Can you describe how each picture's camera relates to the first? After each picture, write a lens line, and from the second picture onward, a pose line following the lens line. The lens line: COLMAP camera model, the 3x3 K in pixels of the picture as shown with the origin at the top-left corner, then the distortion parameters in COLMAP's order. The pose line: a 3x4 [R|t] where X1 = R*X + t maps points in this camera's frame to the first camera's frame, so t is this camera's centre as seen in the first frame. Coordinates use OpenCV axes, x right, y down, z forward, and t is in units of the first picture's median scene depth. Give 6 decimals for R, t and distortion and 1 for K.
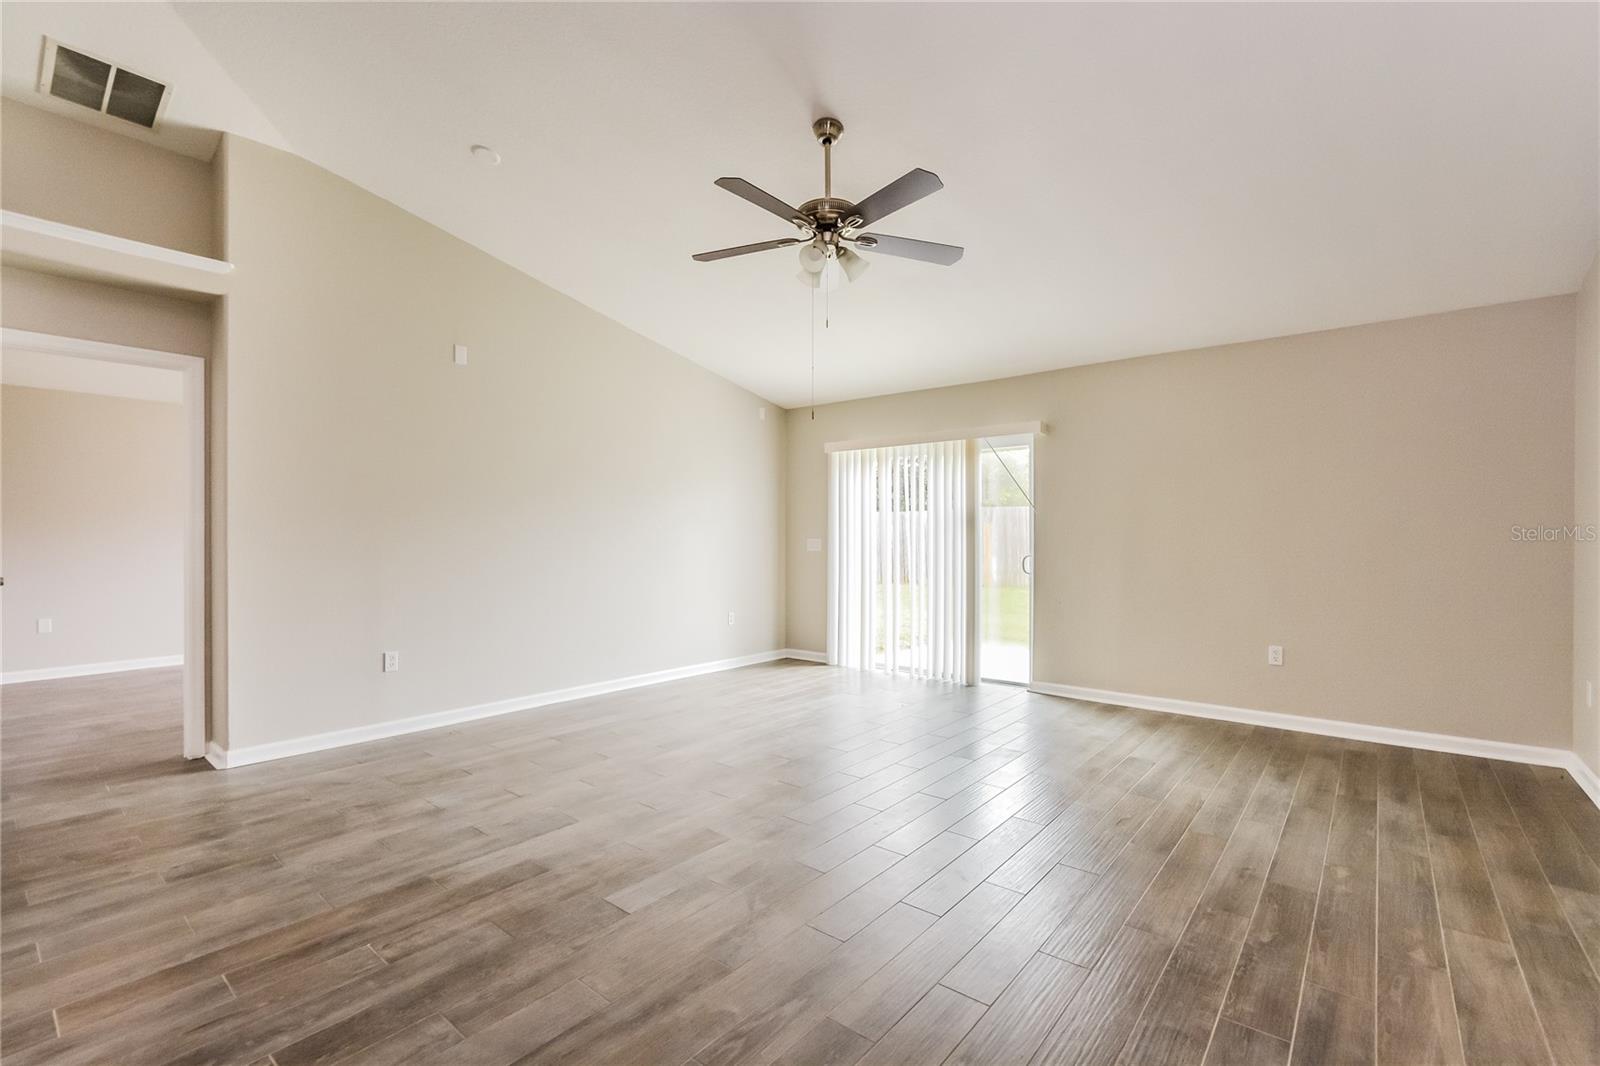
lens RADIAL K [[703.6, 0, 795.1], [0, 703.6, 536.2], [0, 0, 1]] dist [-0.002953, 0.000015]
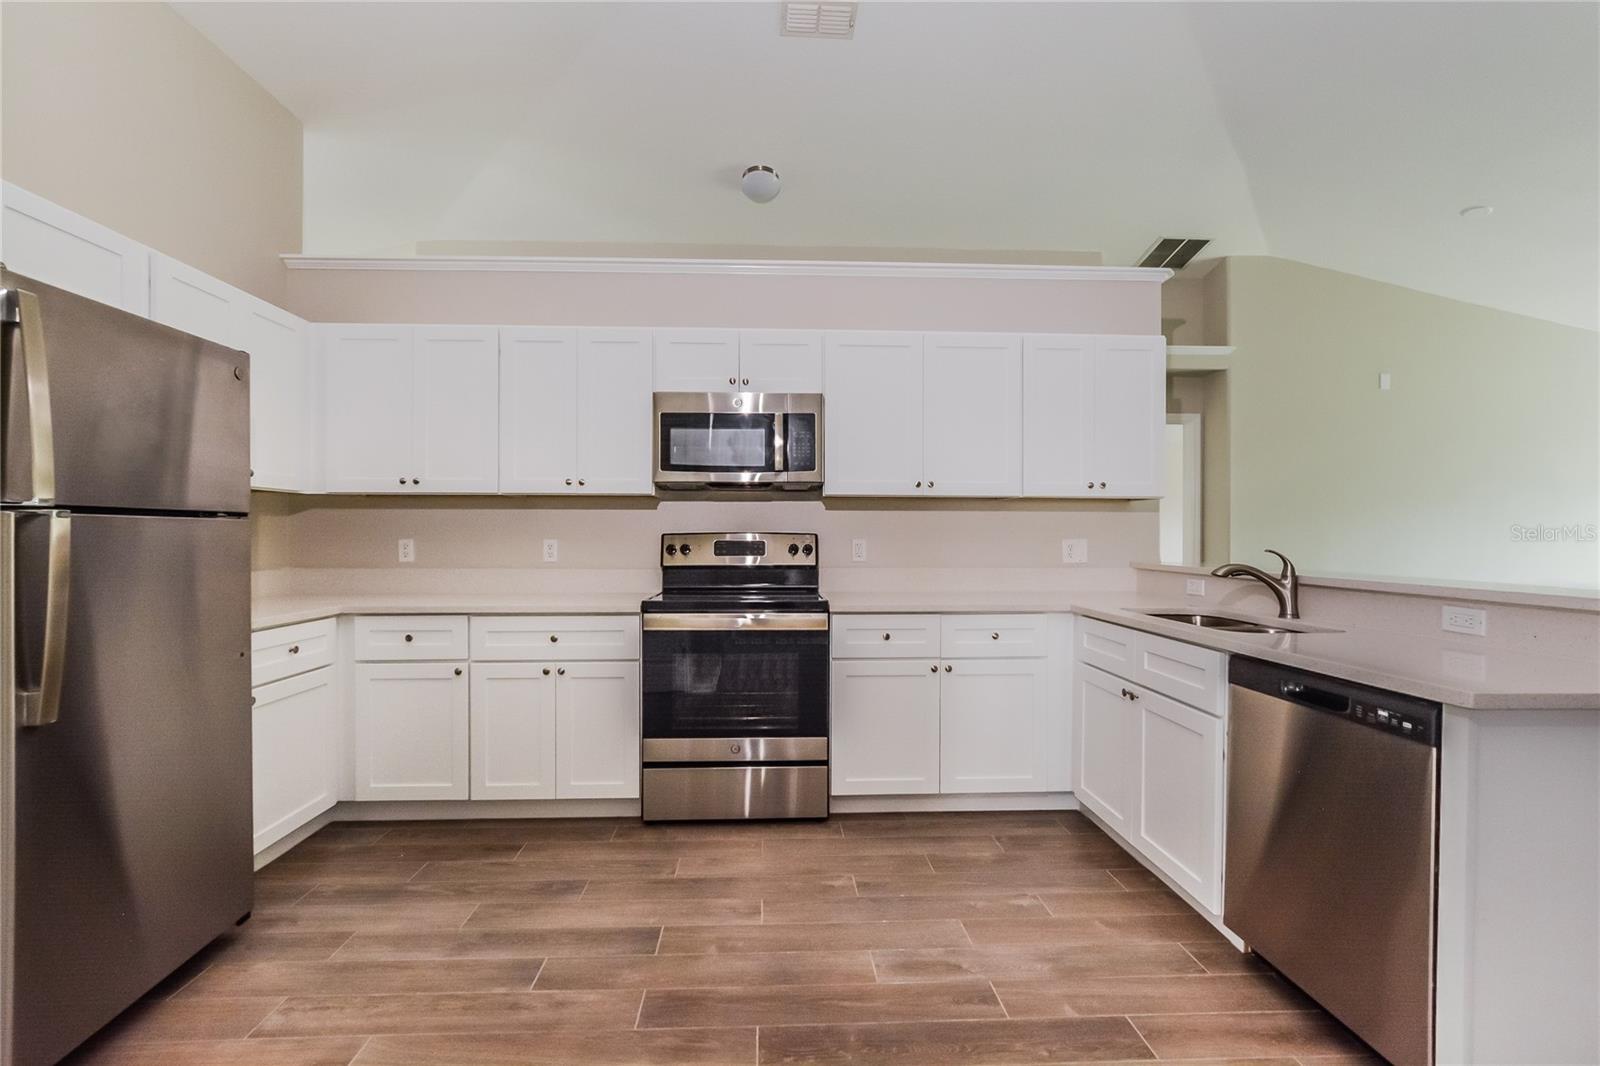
lens RADIAL K [[703.6, 0, 795.1], [0, 703.6, 536.2], [0, 0, 1]] dist [-0.002953, 0.000015]
pose [[0.675601, 0.006916, -0.737235, -0.348557], [-0.006003, 0.999974, 0.003879, 0.002344], [0.737243, 0.001805, 0.675625, -0.654887]]
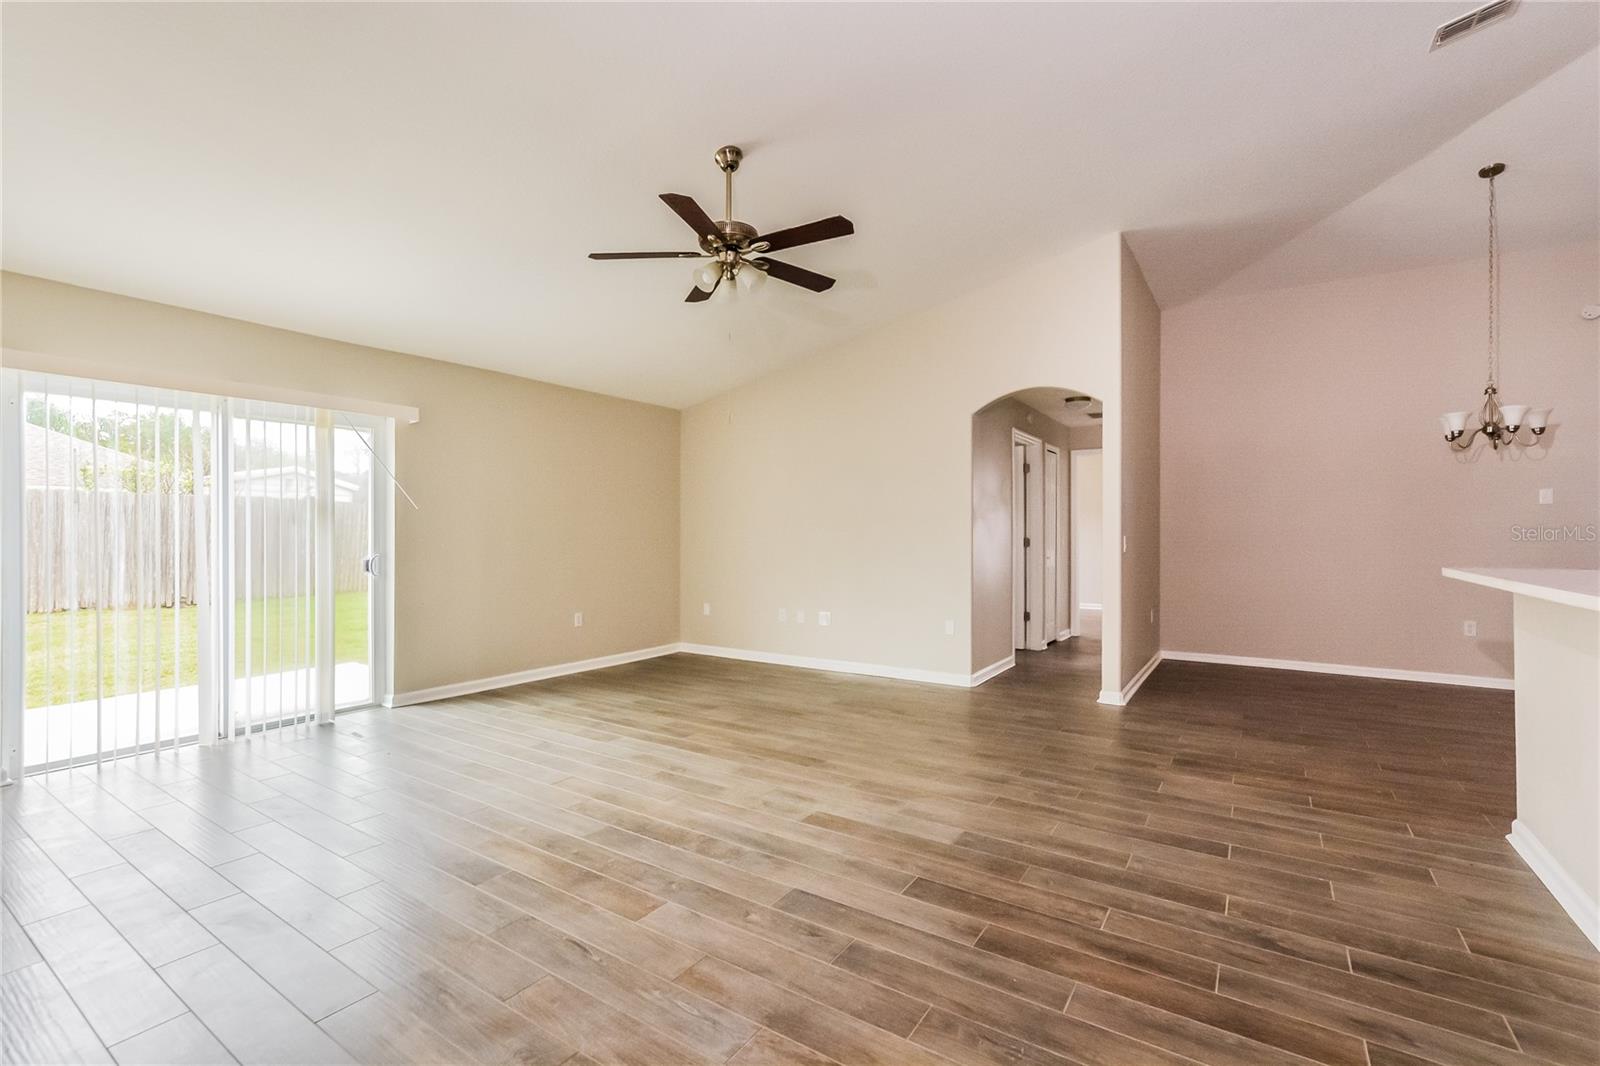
lens RADIAL K [[706.0, 0, 800.0], [0, 706.0, 533.0], [0, 0, 1]] dist [-0.000510, -0.017905]
pose [[-0.111448, 0.004846, 0.993759, -1.420469], [-0.001113, 0.999987, -0.005001, 0.012448], [-0.993770, -0.001664, -0.111441, 1.397549]]
